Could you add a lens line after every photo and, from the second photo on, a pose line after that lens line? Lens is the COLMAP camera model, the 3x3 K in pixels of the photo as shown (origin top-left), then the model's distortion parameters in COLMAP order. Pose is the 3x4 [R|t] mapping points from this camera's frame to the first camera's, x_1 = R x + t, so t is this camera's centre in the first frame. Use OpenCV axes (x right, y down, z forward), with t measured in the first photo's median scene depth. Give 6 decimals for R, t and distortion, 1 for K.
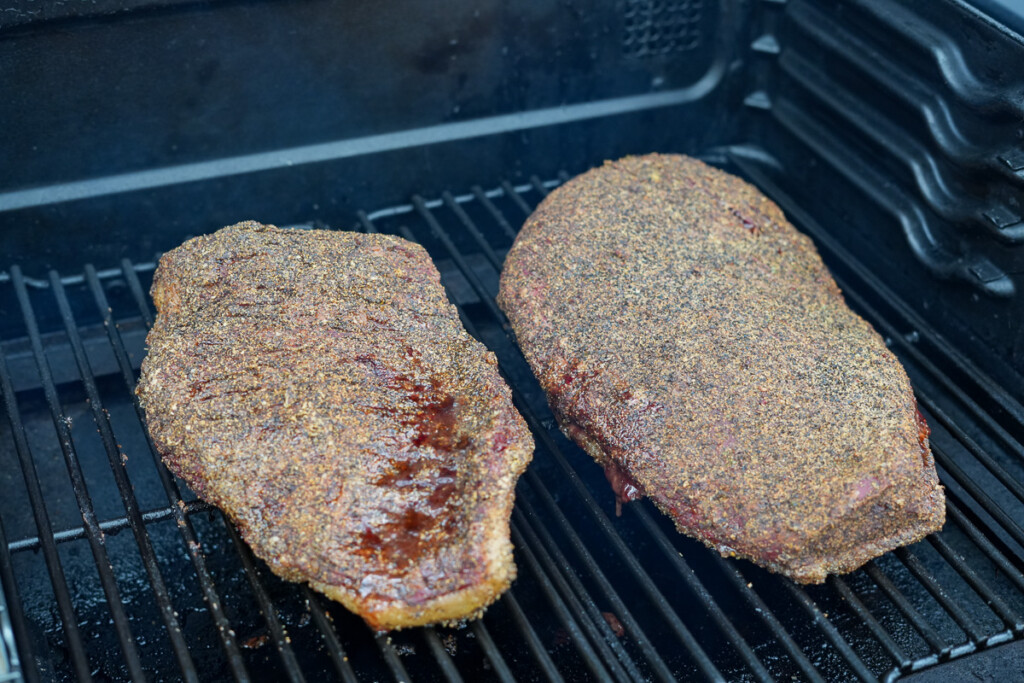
lens RADIAL K [[1636.8, 0, 512.0], [0, 1636.8, 341.5], [0, 0, 1]] dist [0.000850, 0.030076]
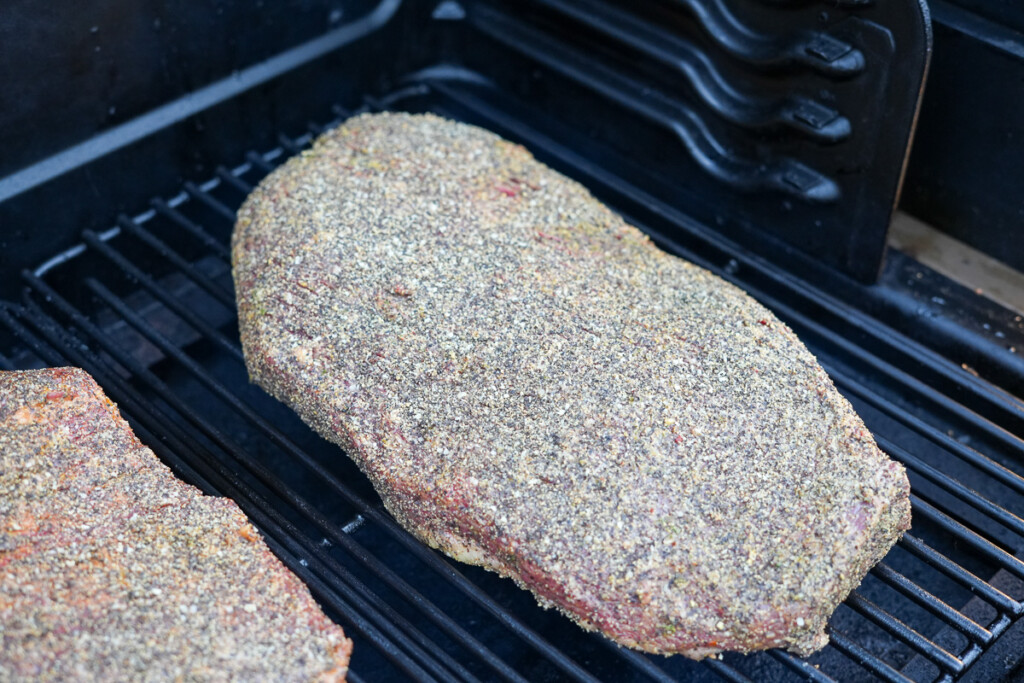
lens RADIAL K [[1636.8, 0, 512.0], [0, 1636.8, 341.5], [0, 0, 1]] dist [0.000850, 0.030076]
pose [[0.925438, -0.258695, 0.276843, -0.103172], [0.224815, 0.963036, 0.148388, -0.111141], [-0.304997, -0.075085, 0.949389, 0.202047]]
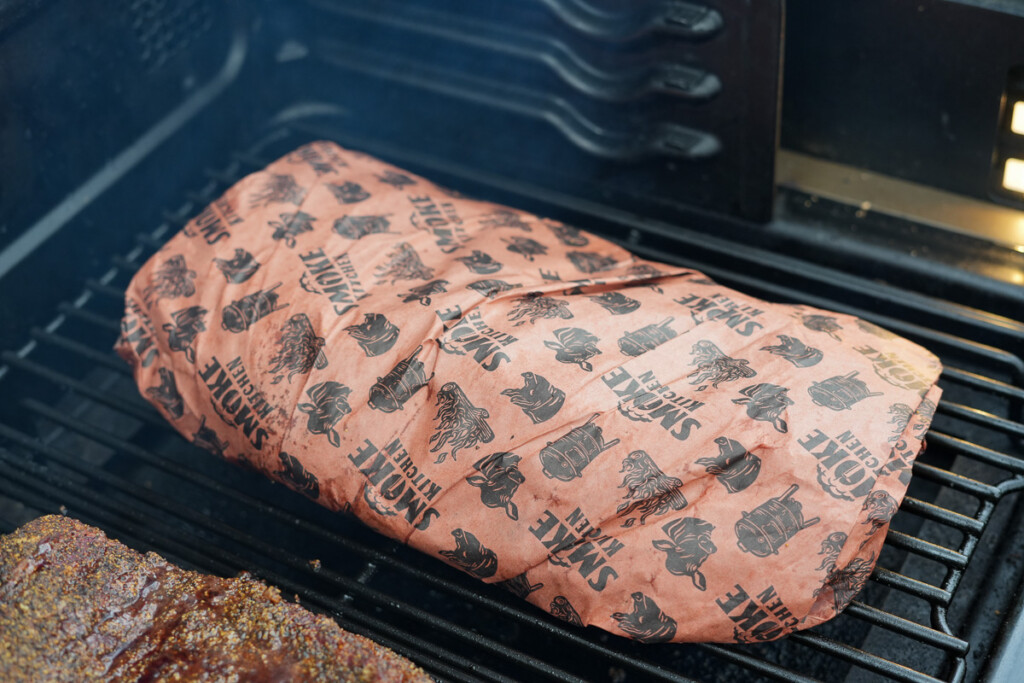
lens RADIAL K [[1636.8, 0, 512.0], [0, 1636.8, 341.5], [0, 0, 1]] dist [0.000850, 0.030076]
pose [[0.797271, -0.472955, 0.375064, -0.159176], [0.425531, 0.881072, 0.206481, -0.154934], [-0.428114, -0.005020, 0.903711, 0.207956]]
